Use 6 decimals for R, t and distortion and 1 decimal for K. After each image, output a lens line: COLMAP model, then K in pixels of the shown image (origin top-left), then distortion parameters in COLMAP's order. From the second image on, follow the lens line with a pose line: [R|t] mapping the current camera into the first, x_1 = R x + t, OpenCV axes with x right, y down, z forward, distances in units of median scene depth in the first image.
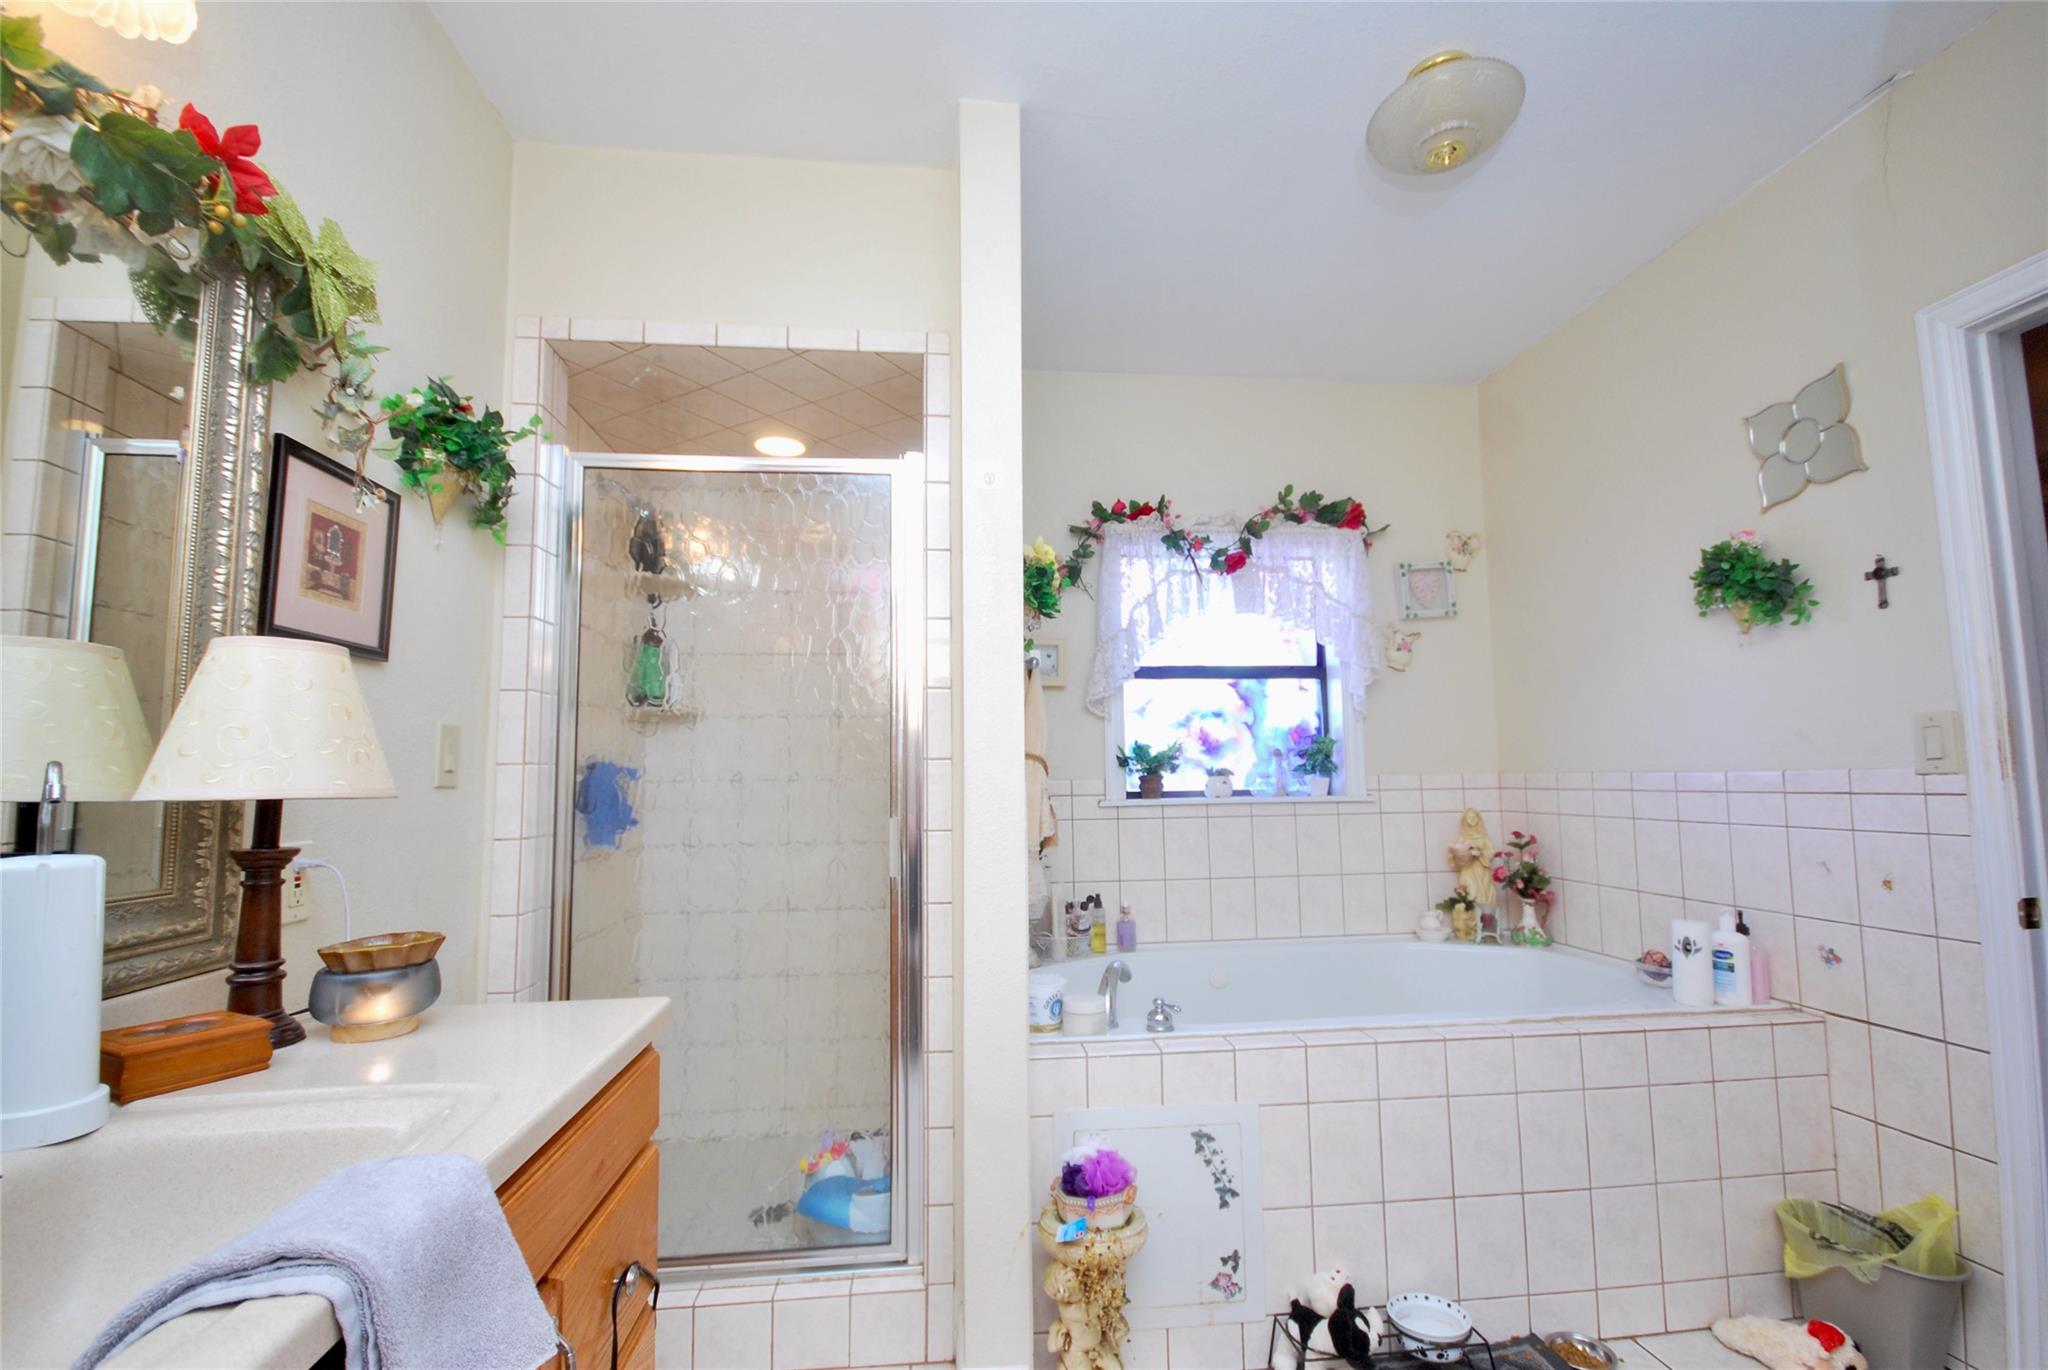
lens RADIAL K [[904.0, 0, 1017.3], [0, 904.0, 701.4], [0, 0, 1]] dist [-0.000864, -0.000038]
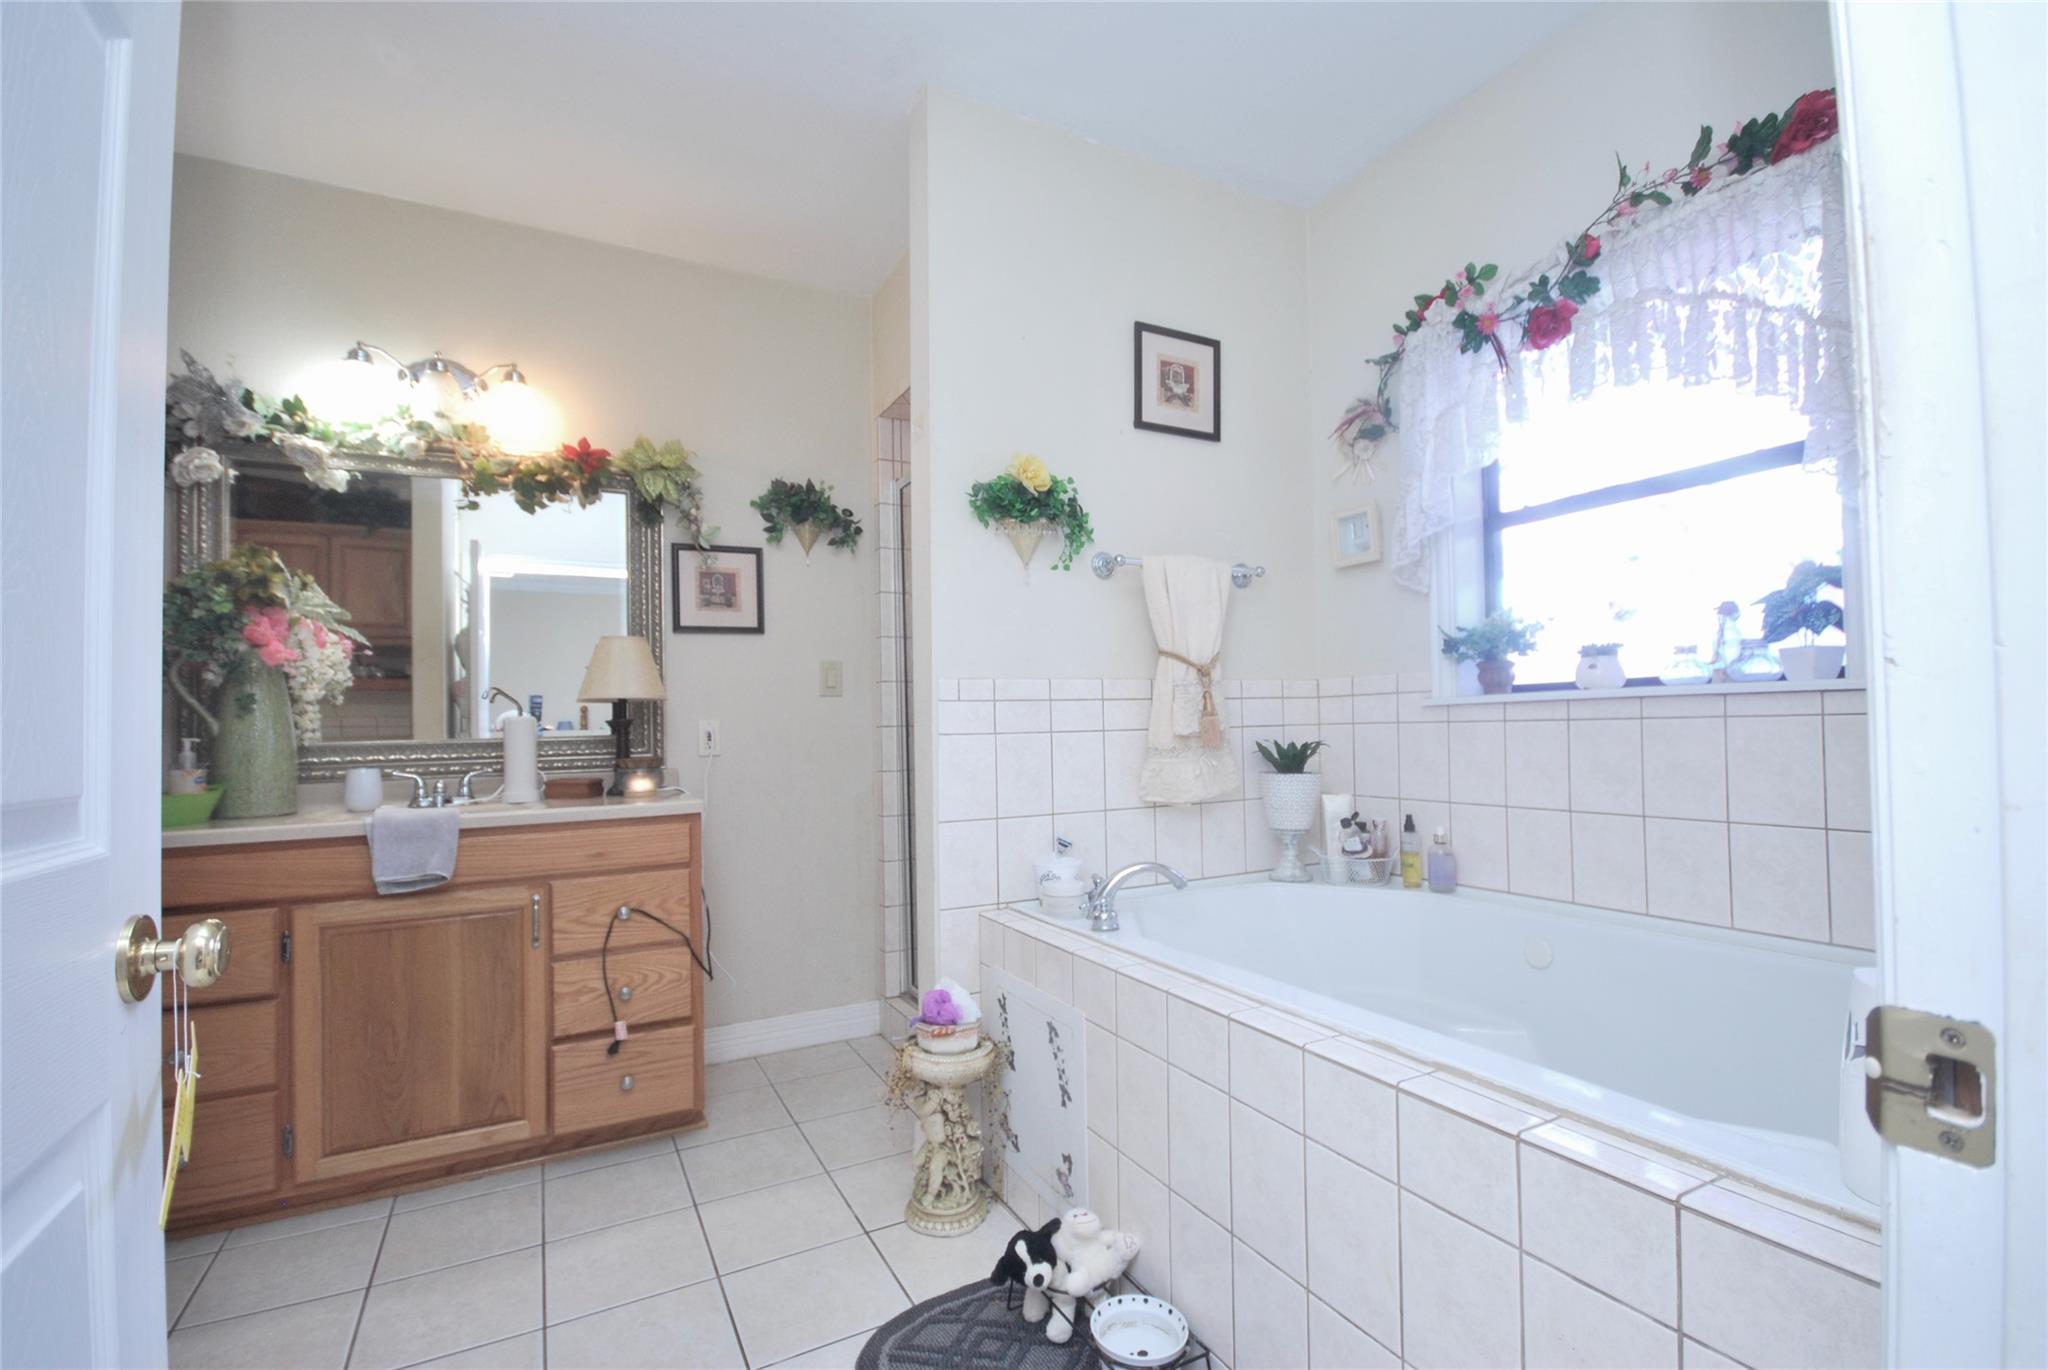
lens RADIAL K [[904.0, 0, 1017.3], [0, 904.0, 701.4], [0, 0, 1]] dist [-0.000864, -0.000038]
pose [[0.368079, -0.020835, -0.929561, 1.116507], [0.099293, 0.994913, 0.017018, 0.103886], [0.924478, -0.098563, 0.368275, 0.634441]]
